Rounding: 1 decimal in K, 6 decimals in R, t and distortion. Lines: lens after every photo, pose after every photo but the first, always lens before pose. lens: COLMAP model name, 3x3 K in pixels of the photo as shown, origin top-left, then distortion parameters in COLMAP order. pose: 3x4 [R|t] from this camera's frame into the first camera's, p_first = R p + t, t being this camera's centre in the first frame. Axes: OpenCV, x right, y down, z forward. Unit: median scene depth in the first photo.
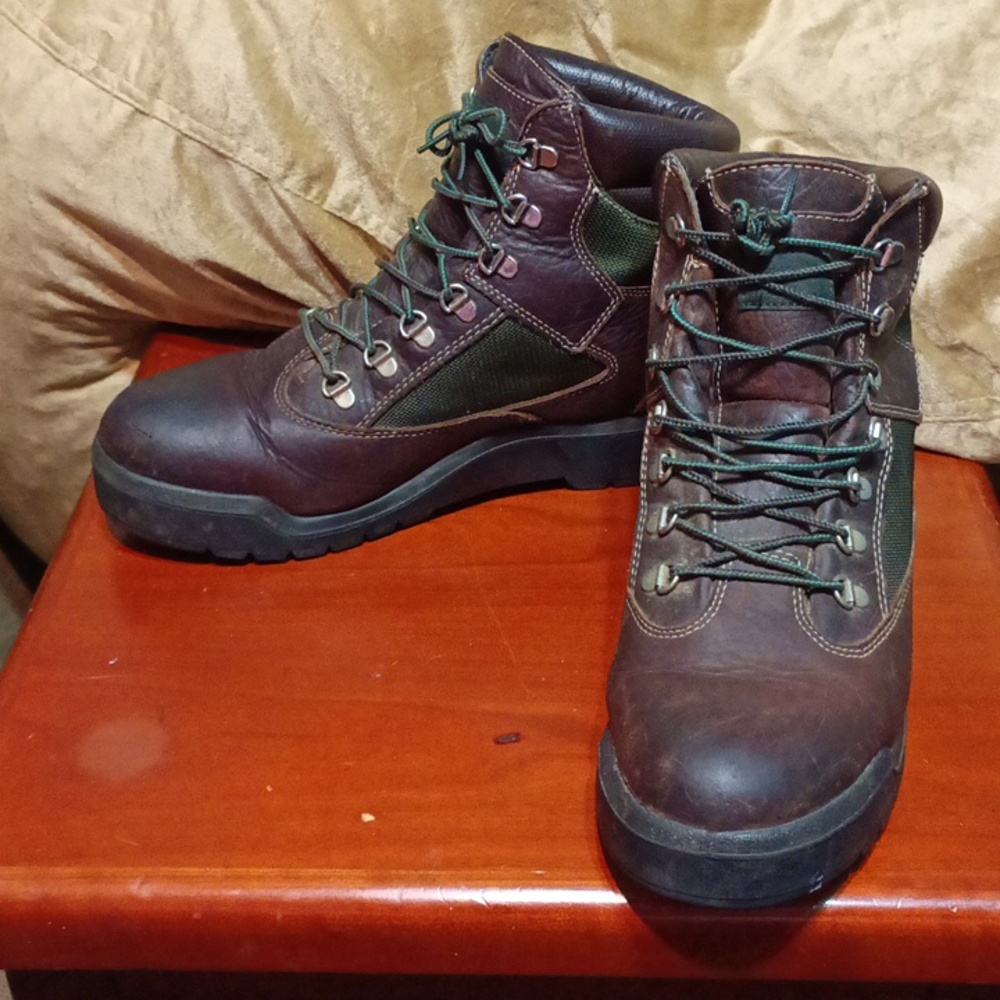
lens RADIAL K [[1675.4, 0, 499.8], [0, 1675.4, 499.2], [0, 0, 1]] dist [0.030497, 0.000000]
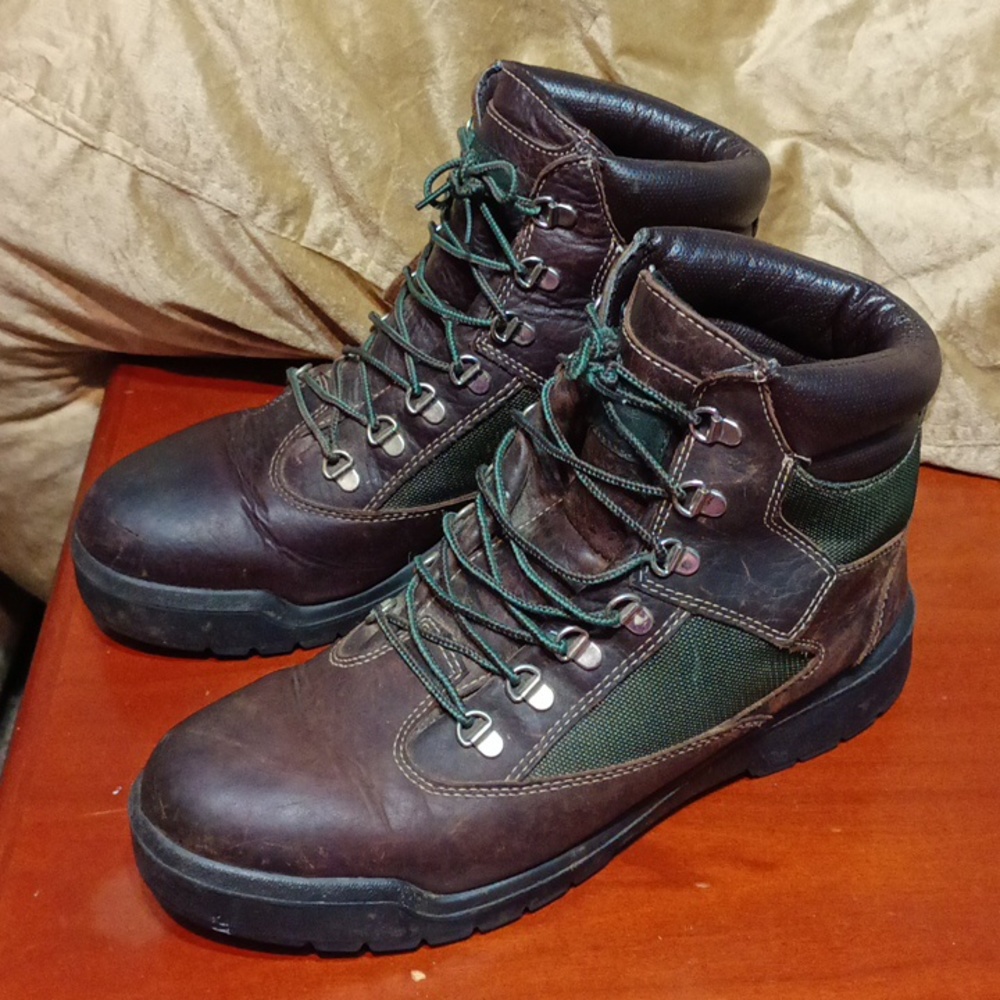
lens RADIAL K [[1675.4, 0, 494.3], [0, 1675.4, 497.4], [0, 0, 1]] dist [0.030497, 0.000000]
pose [[0.997590, -0.058400, 0.037476, -0.043885], [0.054650, 0.994044, 0.094286, -0.120265], [-0.042759, -0.092011, 0.994839, 0.083375]]
